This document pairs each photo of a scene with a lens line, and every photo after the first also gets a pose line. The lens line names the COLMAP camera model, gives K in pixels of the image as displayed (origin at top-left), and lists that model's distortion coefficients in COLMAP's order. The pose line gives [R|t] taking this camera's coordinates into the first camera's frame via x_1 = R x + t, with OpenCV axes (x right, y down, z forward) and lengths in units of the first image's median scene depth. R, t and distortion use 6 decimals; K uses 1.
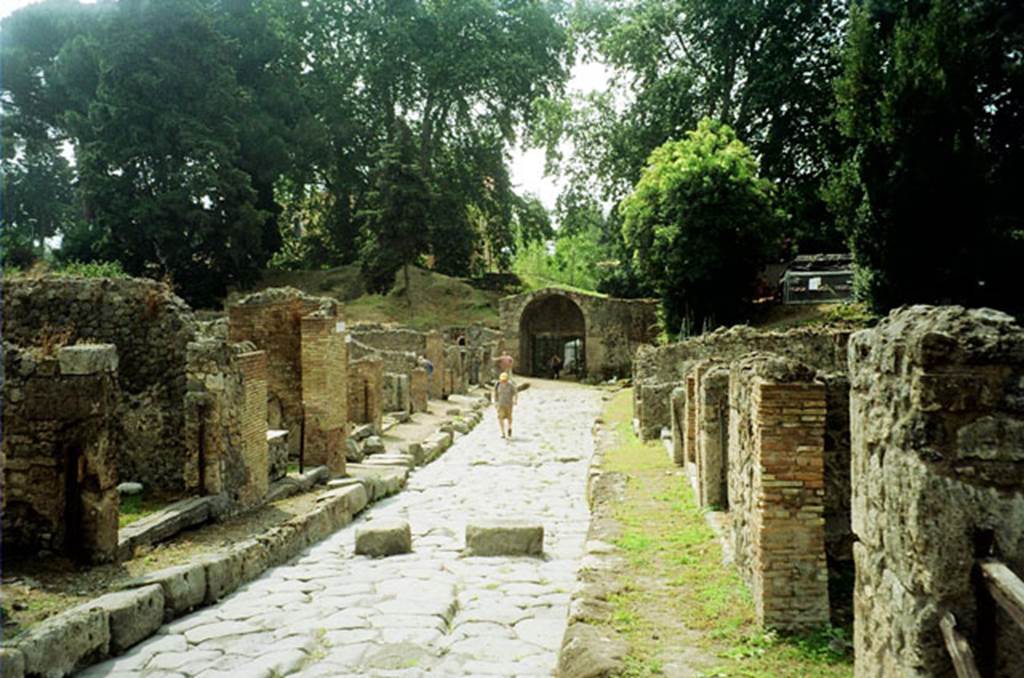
lens RADIAL K [[1346.0, 0, 512.0], [0, 1346.0, 339.0], [0, 0, 1]] dist [0.158515, -0.019136]
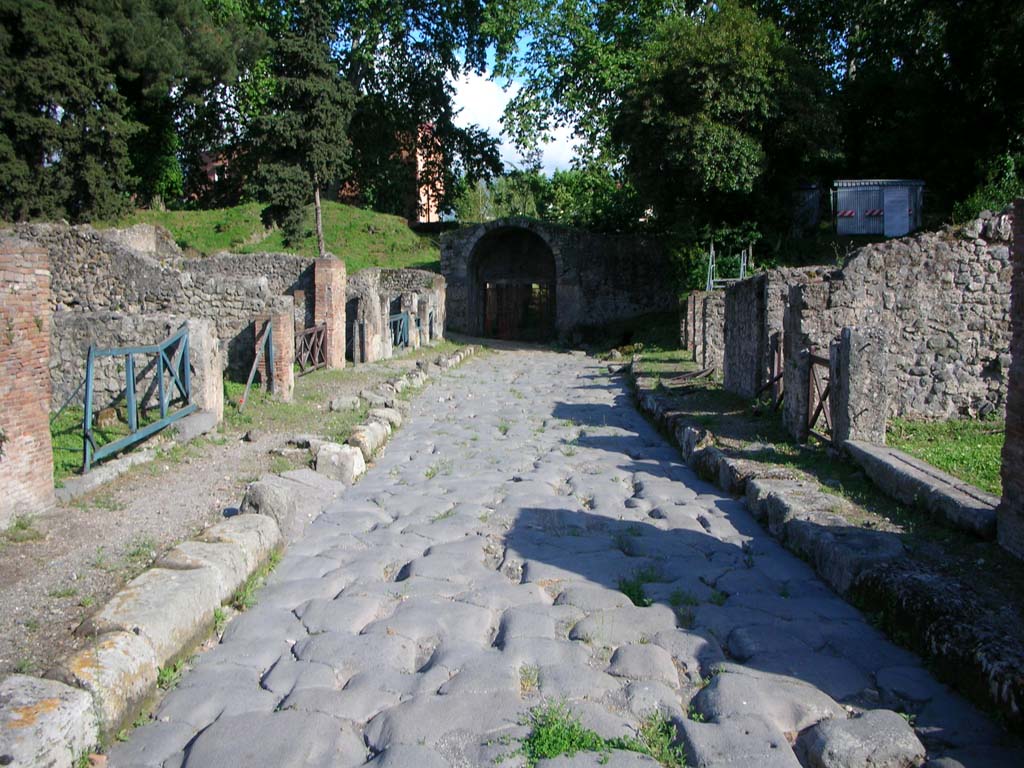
lens RADIAL K [[1045.5, 0, 512.0], [0, 1045.5, 384.0], [0, 0, 1]] dist [0.002145, 0.000542]
pose [[0.998866, -0.007267, 0.047048, 0.005557], [0.004024, 0.997632, 0.068655, 0.012458], [-0.047436, -0.068387, 0.996530, 0.423858]]
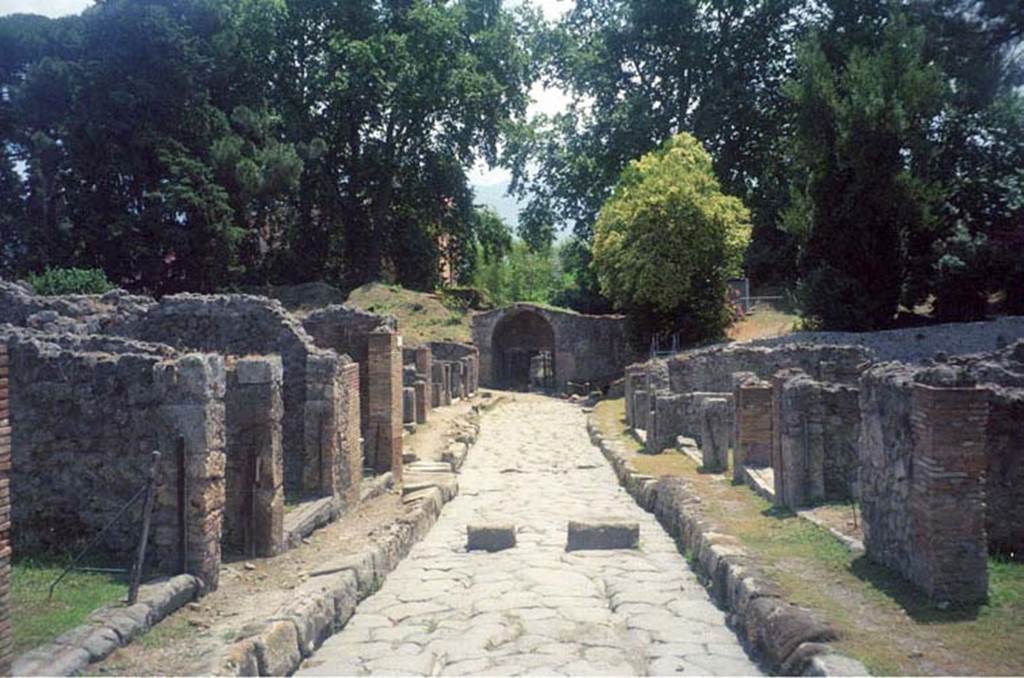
lens RADIAL K [[1346.0, 0, 512.0], [0, 1346.0, 339.0], [0, 0, 1]] dist [0.158515, -0.019136]
pose [[0.998009, 0.000651, 0.063062, -0.043782], [0.000081, 0.999933, -0.011602, 0.000708], [-0.063065, 0.011584, 0.997942, -0.026527]]
